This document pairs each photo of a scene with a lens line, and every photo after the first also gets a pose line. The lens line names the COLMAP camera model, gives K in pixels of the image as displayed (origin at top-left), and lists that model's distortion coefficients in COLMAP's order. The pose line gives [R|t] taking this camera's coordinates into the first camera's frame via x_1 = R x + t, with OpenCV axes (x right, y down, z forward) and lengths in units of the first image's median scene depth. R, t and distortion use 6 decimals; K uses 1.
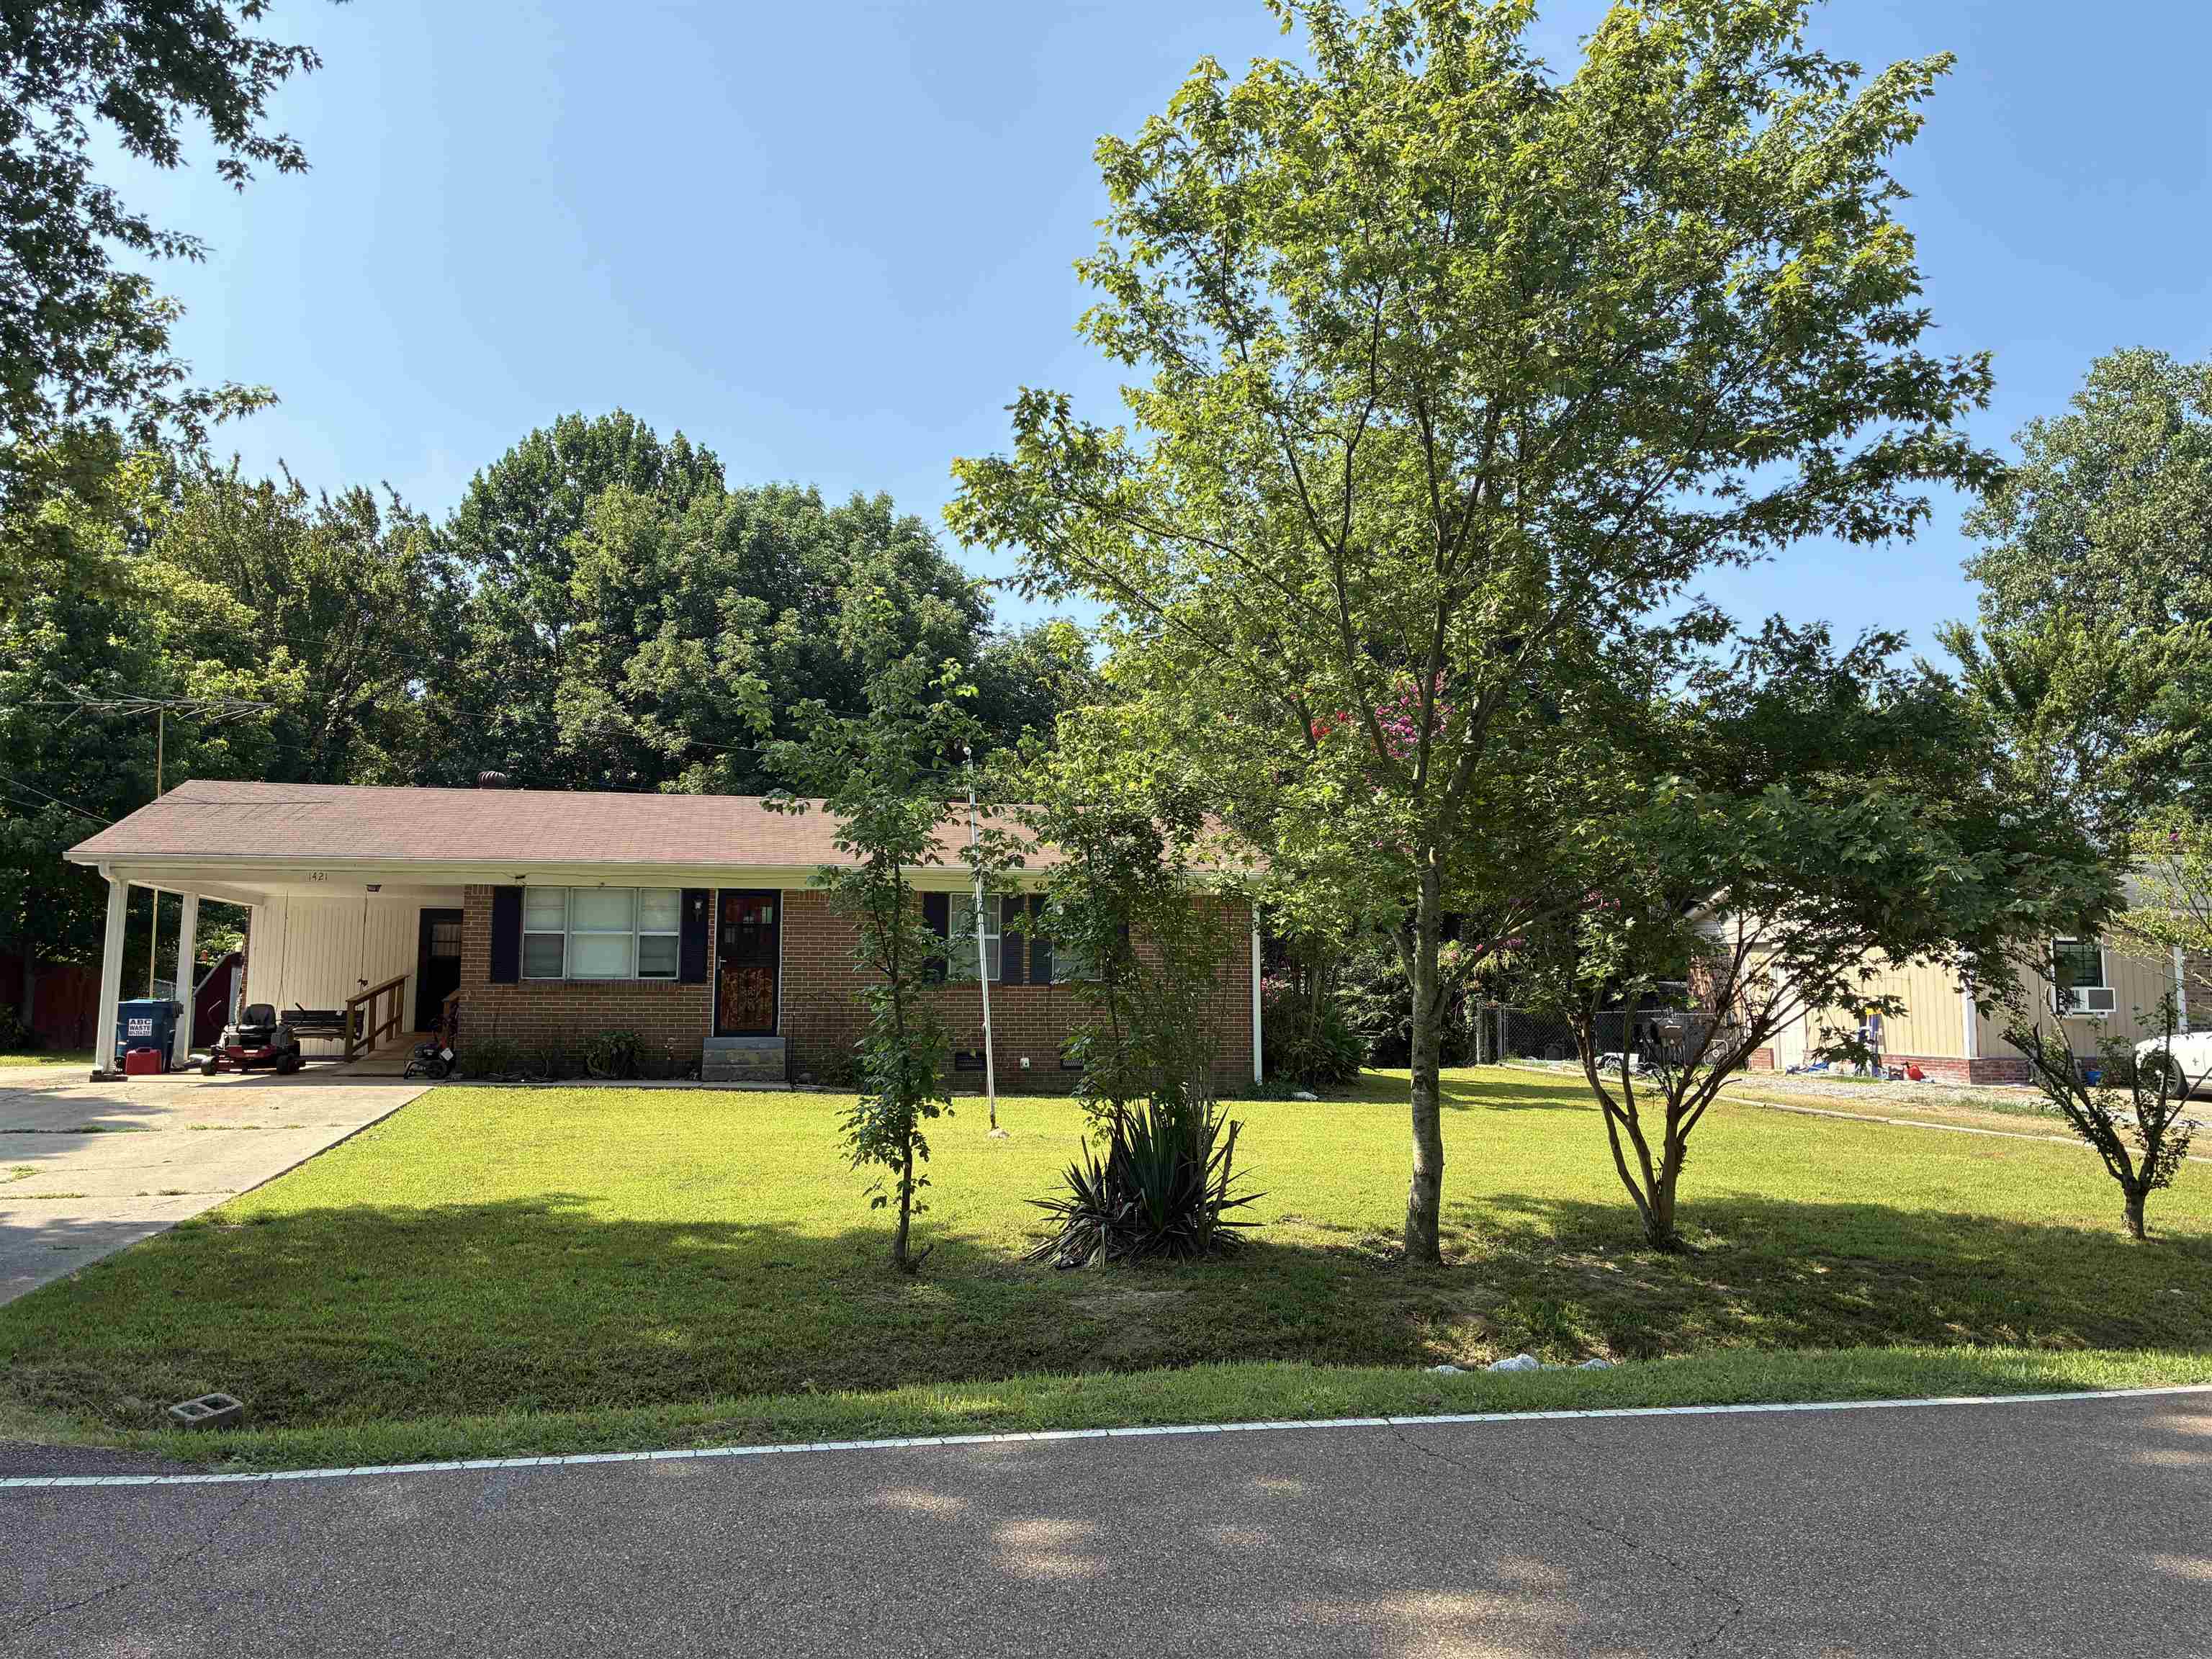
lens RADIAL K [[1677.8, 0, 1106.0], [0, 1677.8, 829.5], [0, 0, 1]] dist [0.082737, -0.116148]
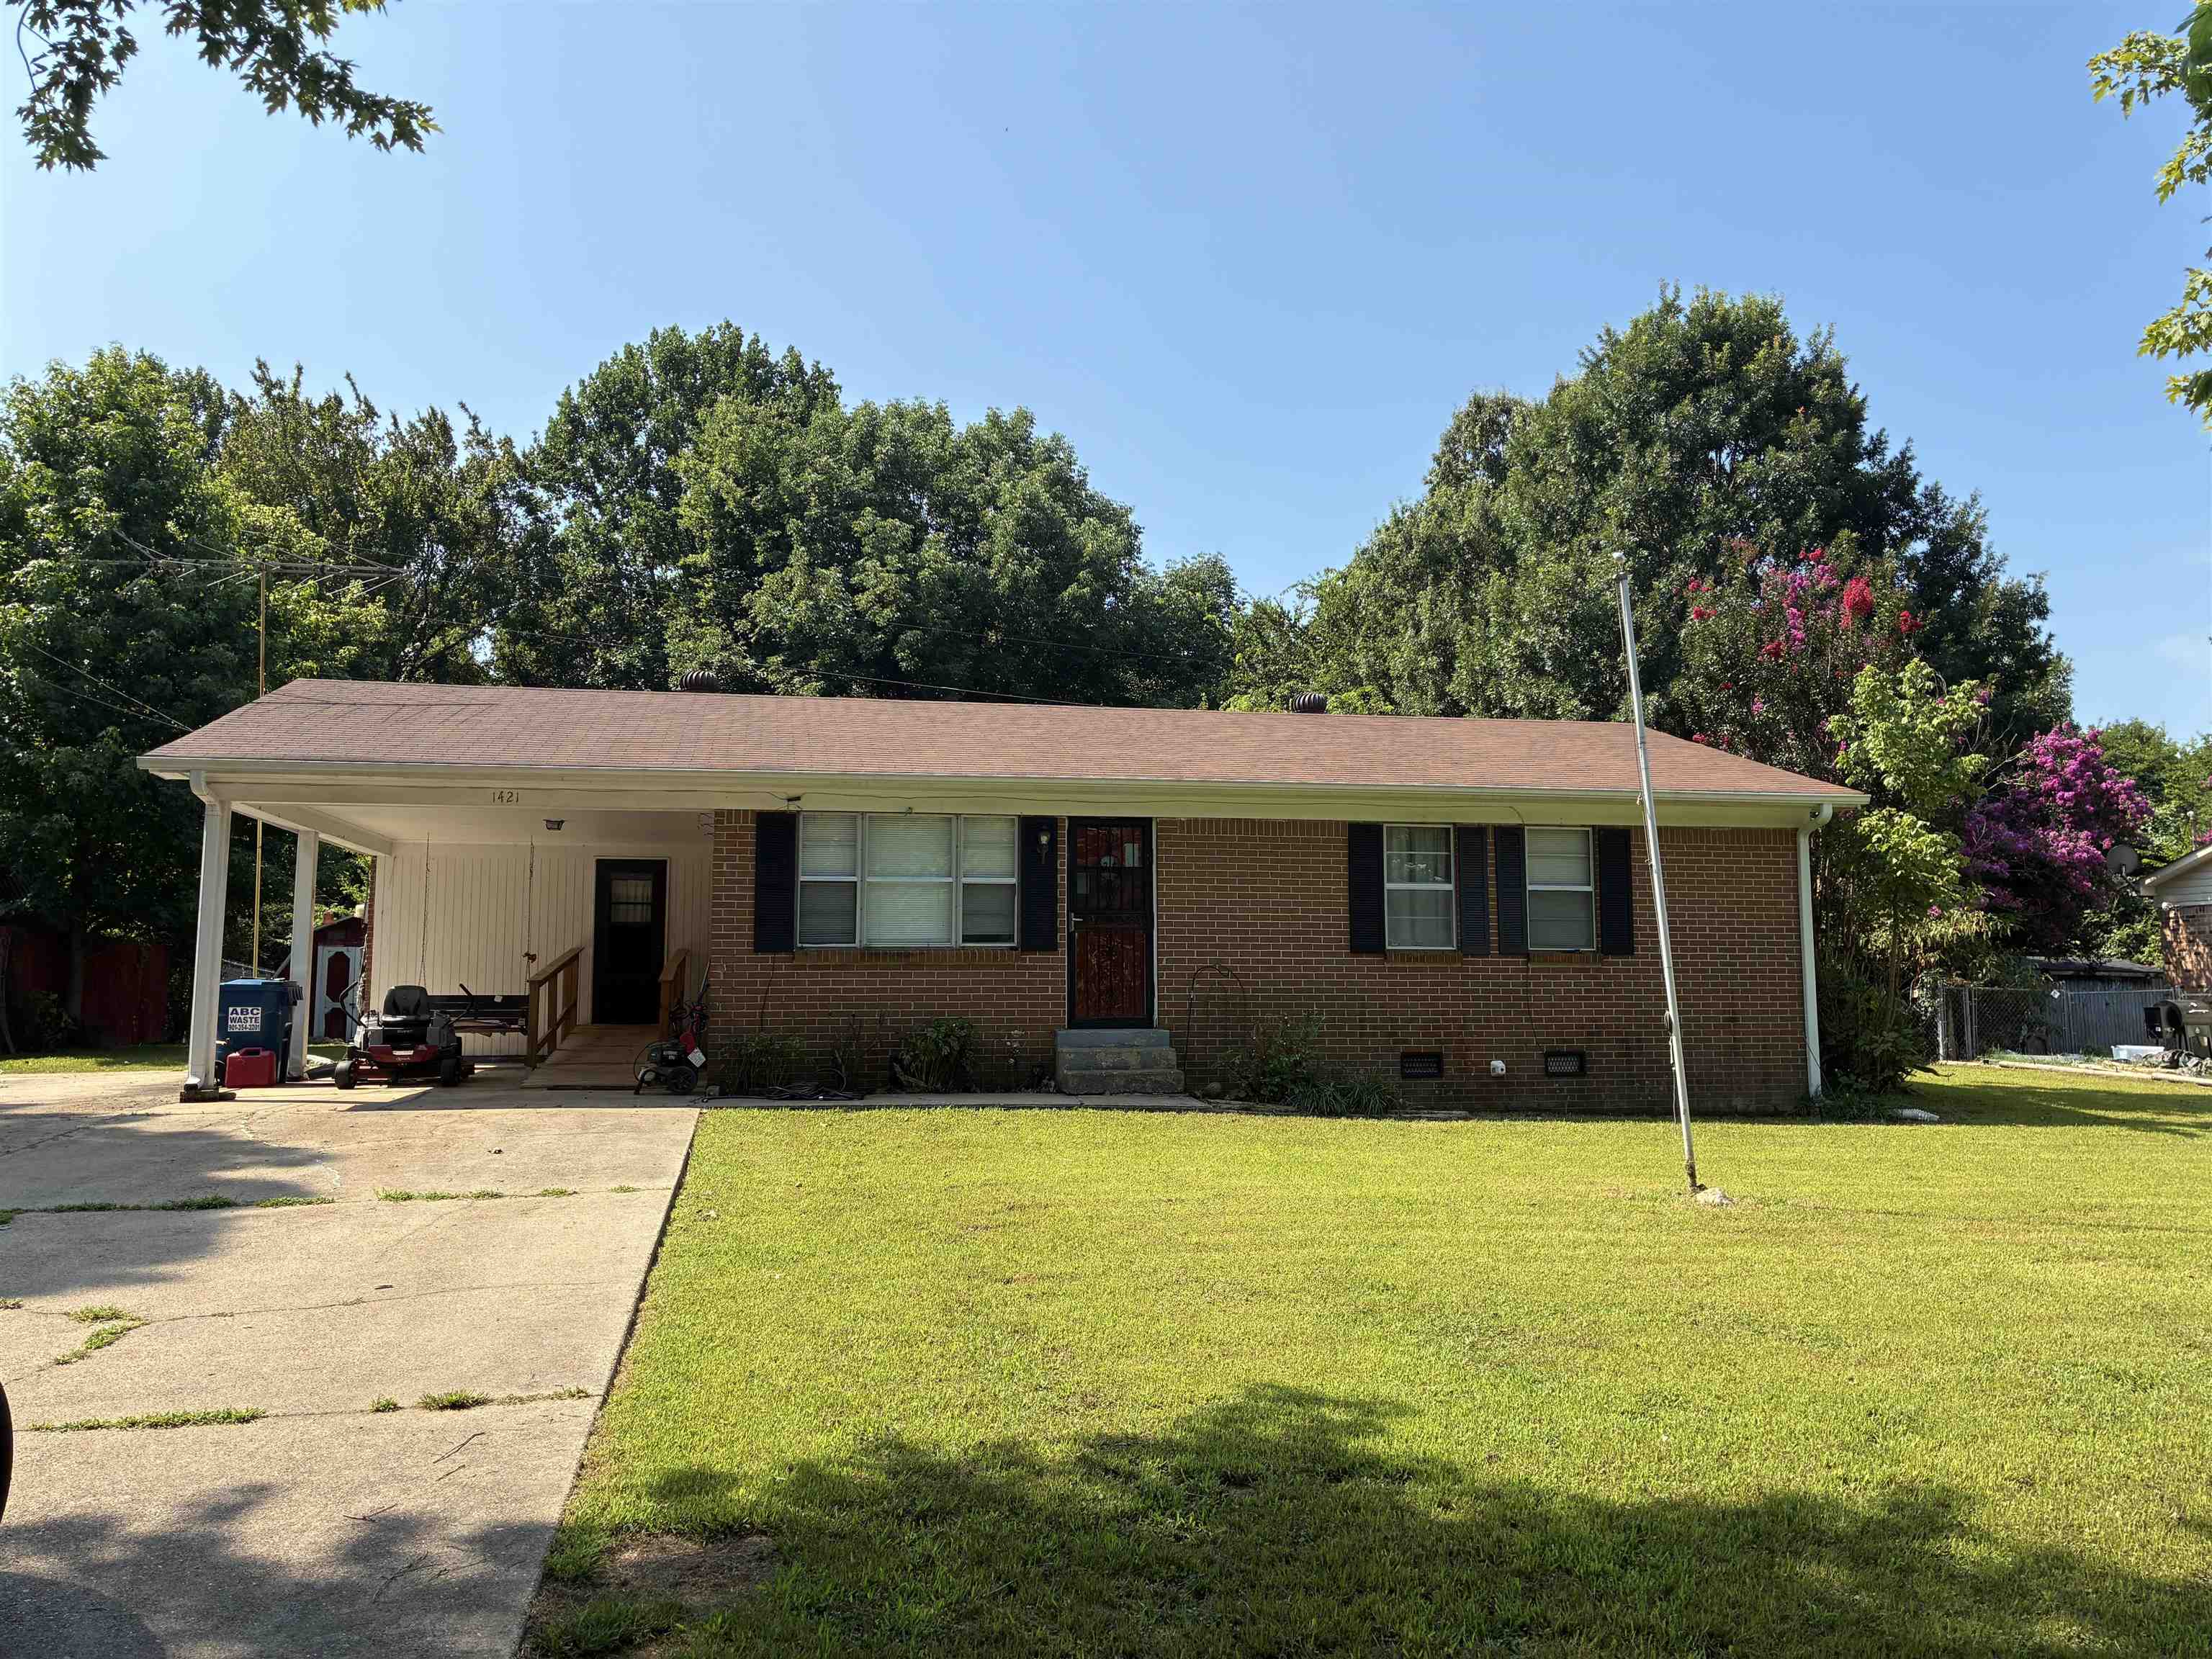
lens RADIAL K [[1677.8, 0, 1106.0], [0, 1677.8, 829.5], [0, 0, 1]] dist [0.082737, -0.116148]
pose [[0.999874, -0.006285, -0.014607, -0.086225], [0.006407, 0.999945, 0.008263, 0.014797], [0.014554, -0.008355, 0.999859, 0.130787]]
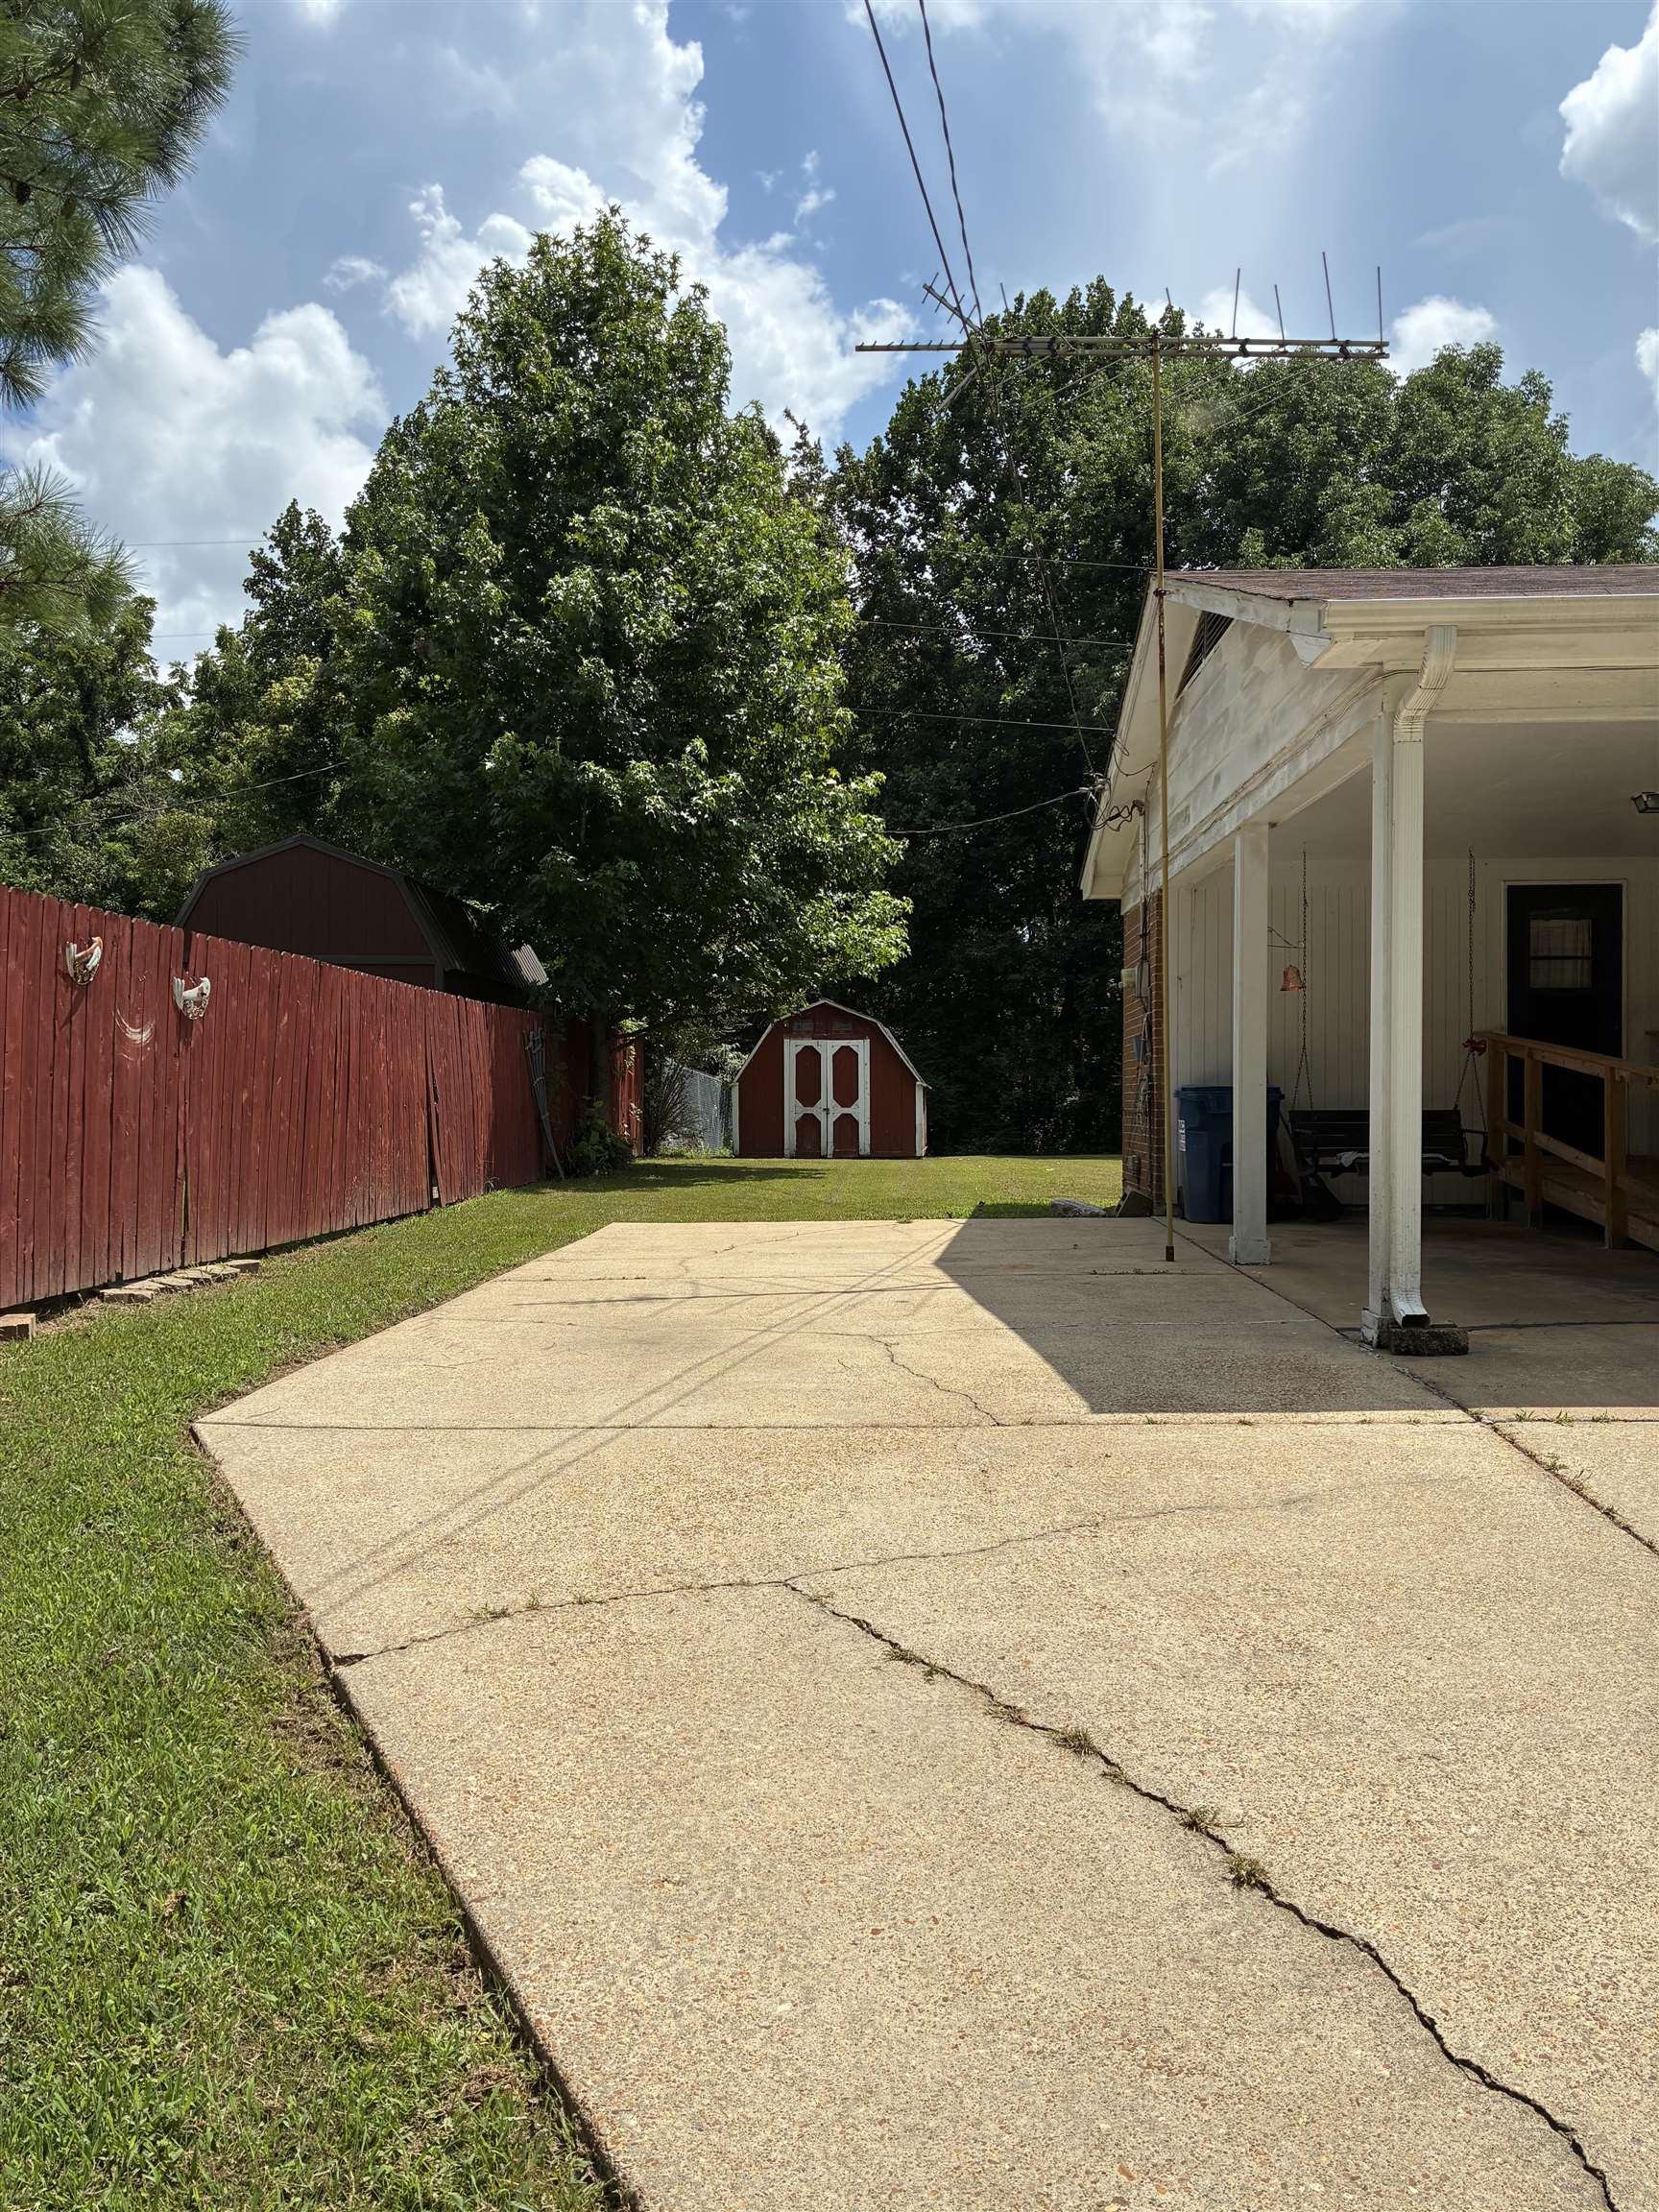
lens RADIAL K [[1677.8, 0, 829.5], [0, 1677.8, 1106.0], [0, 0, 1]] dist [0.082737, -0.116148]
pose [[0.972398, -0.003006, -0.233310, -0.259357], [0.028924, 0.993757, 0.107747, 0.027125], [0.231530, -0.111521, 0.966415, 0.264866]]
